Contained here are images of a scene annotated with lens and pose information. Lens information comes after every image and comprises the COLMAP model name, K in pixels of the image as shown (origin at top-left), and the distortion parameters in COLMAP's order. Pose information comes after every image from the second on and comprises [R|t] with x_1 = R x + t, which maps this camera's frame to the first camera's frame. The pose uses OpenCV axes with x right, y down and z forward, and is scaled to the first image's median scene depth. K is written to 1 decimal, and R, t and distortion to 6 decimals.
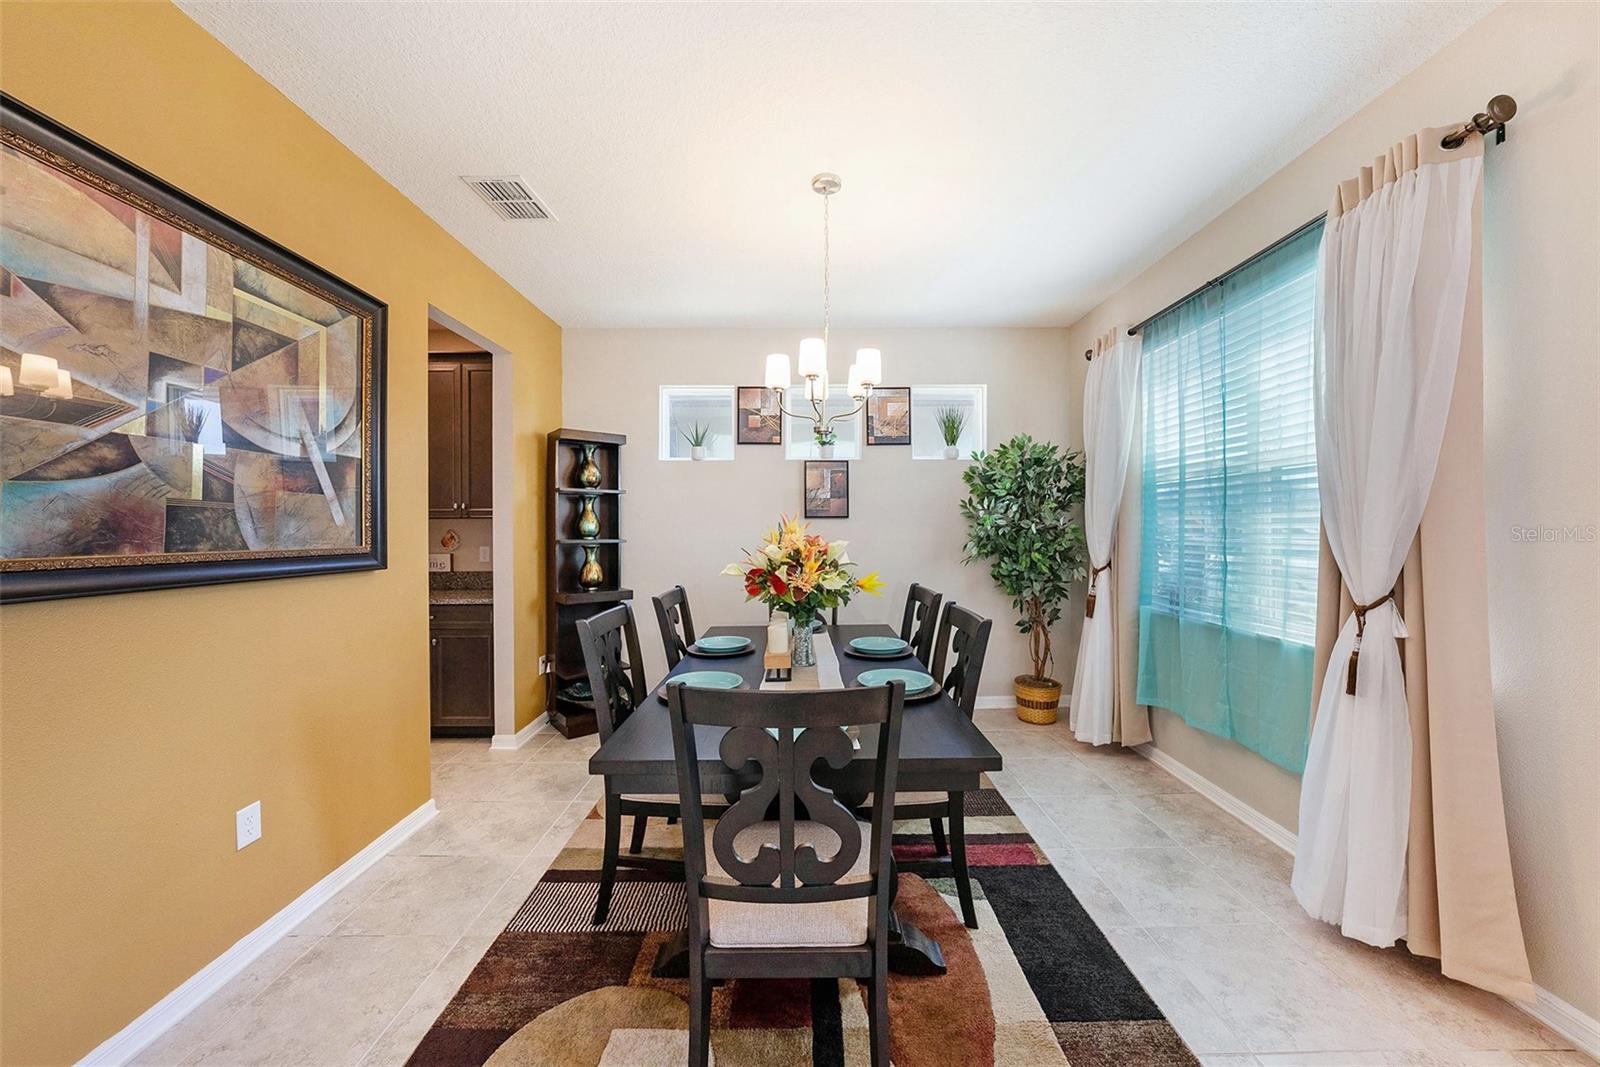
lens RADIAL K [[556.1, 0, 802.6], [0, 556.1, 525.1], [0, 0, 1]] dist [-0.020368, 0.004087]
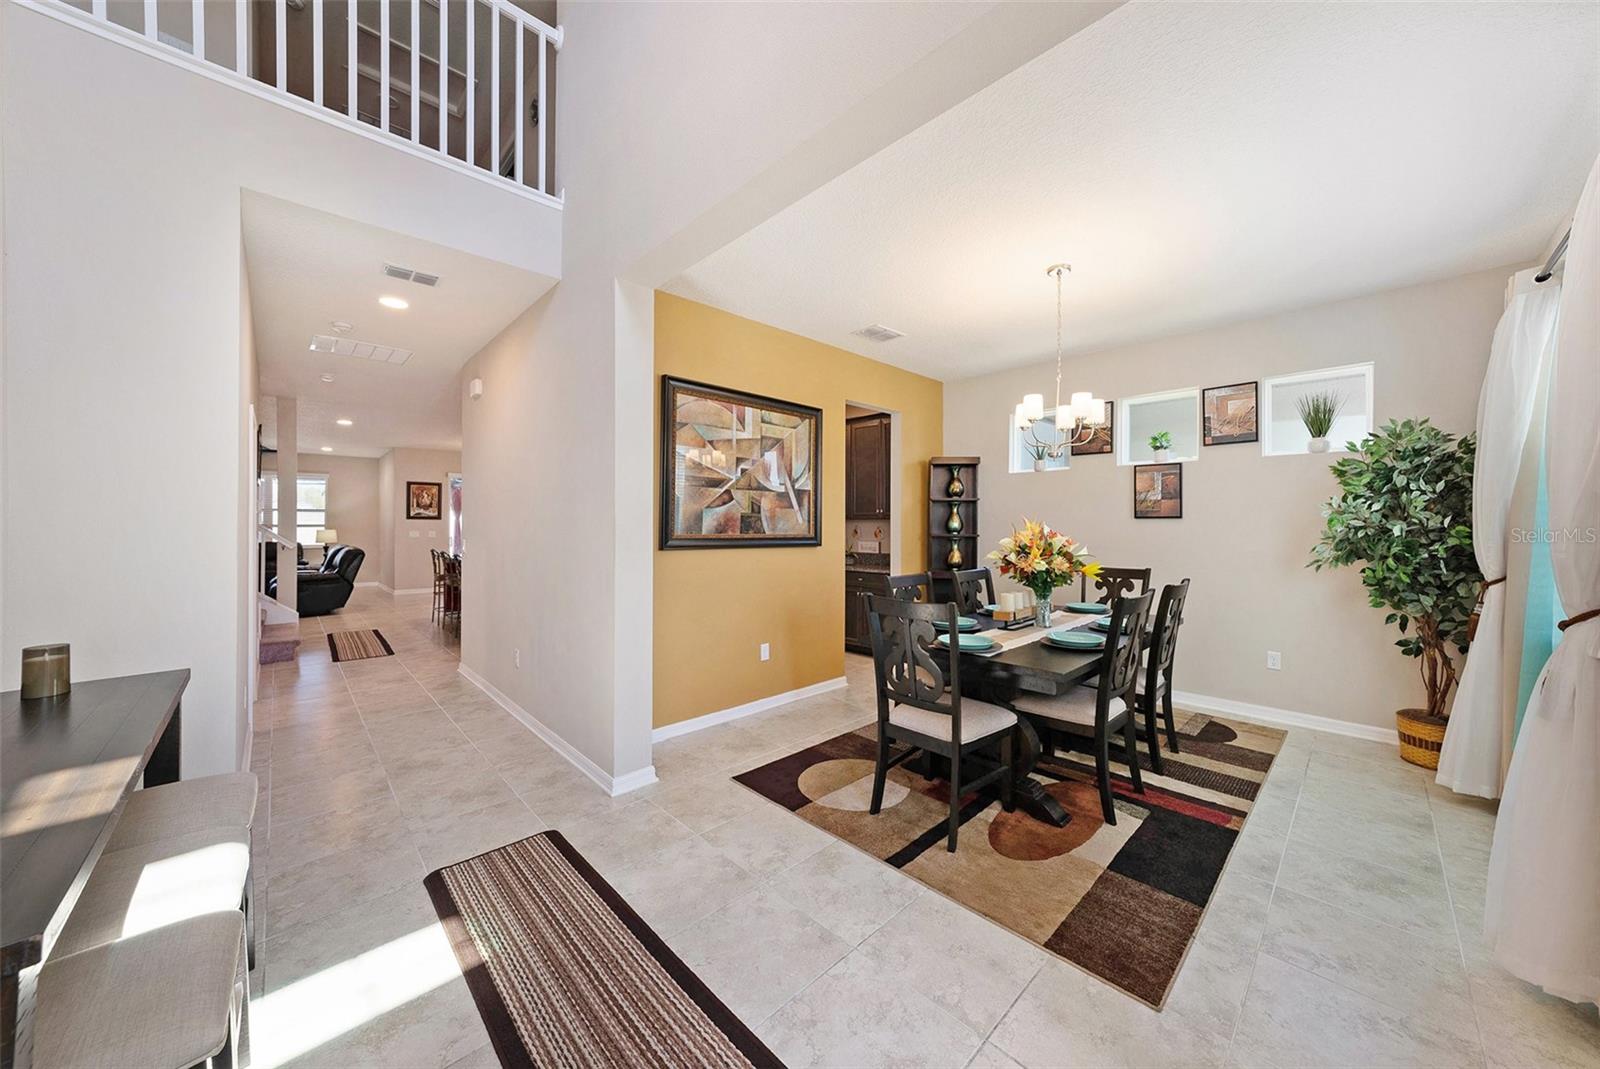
lens RADIAL K [[556.1, 0, 811.3], [0, 556.1, 521.4], [0, 0, 1]] dist [-0.020368, 0.004087]
pose [[0.691955, 0.002181, -0.721937, 0.629400], [-0.004857, 0.999987, -0.001634, -0.003021], [0.721924, 0.004637, 0.691957, -0.378176]]
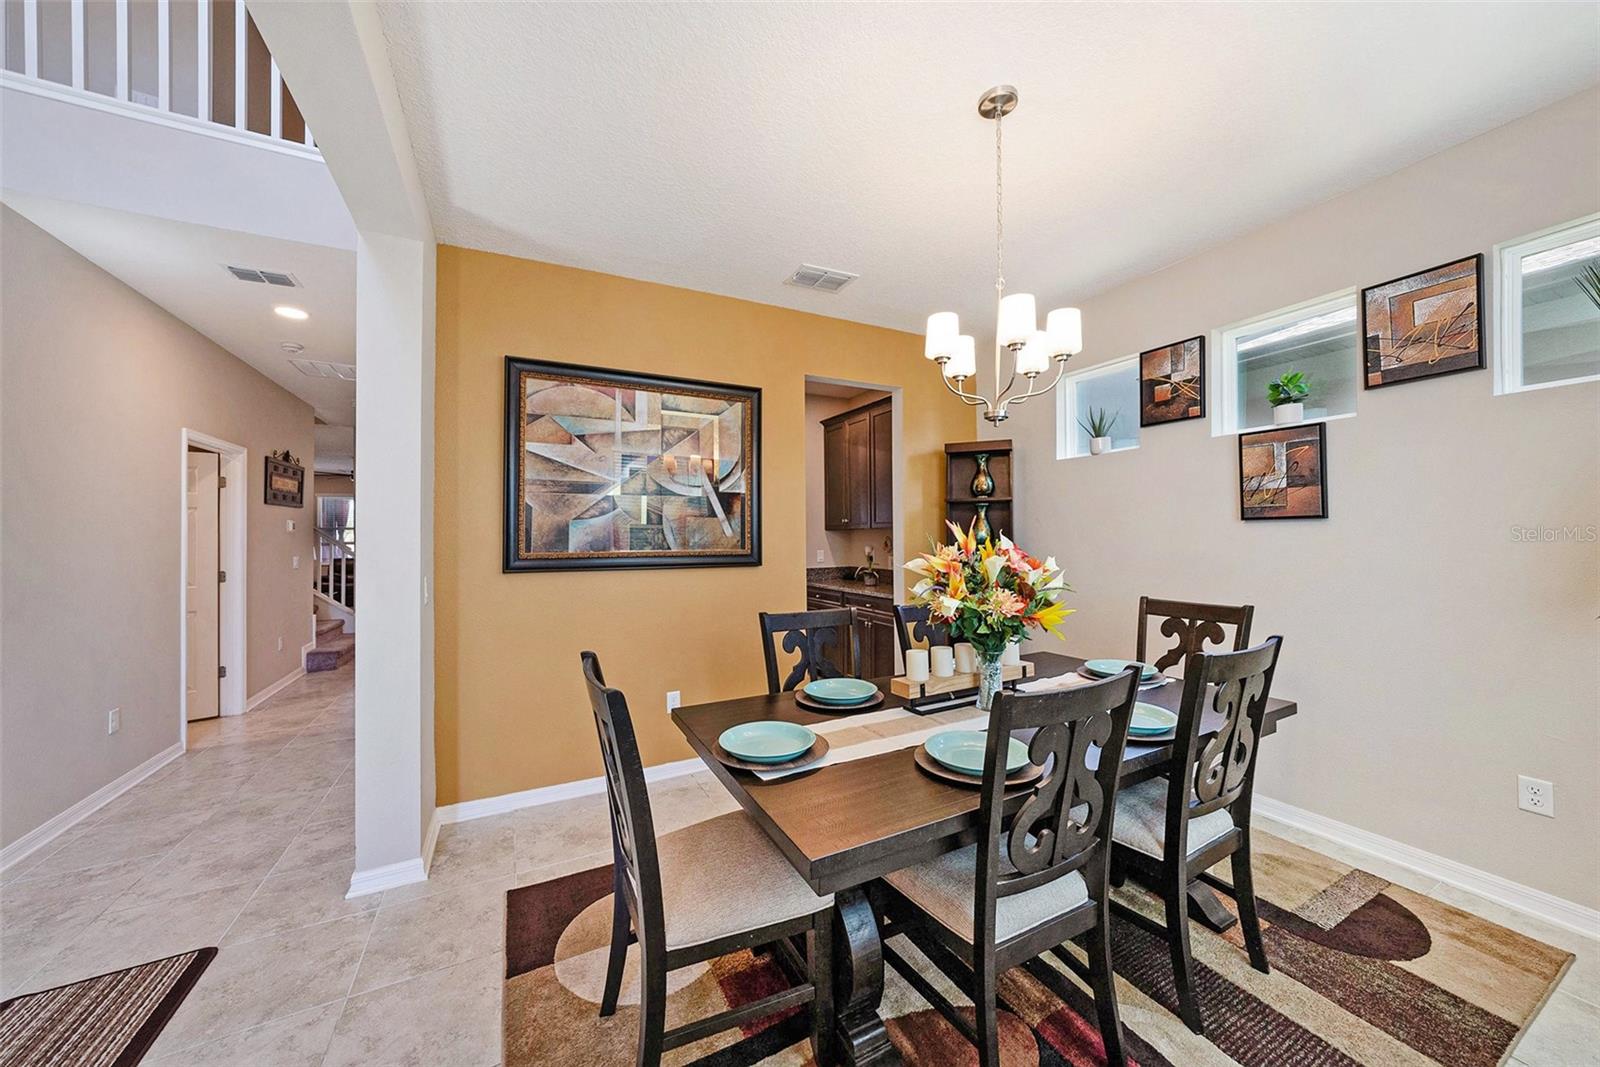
lens RADIAL K [[556.1, 0, 803.5], [0, 556.1, 523.9], [0, 0, 1]] dist [-0.020368, 0.004087]
pose [[0.454760, -0.020223, -0.890384, 0.637167], [0.011843, 0.999791, -0.016659, -0.005783], [0.890535, -0.002969, 0.454905, 0.416990]]
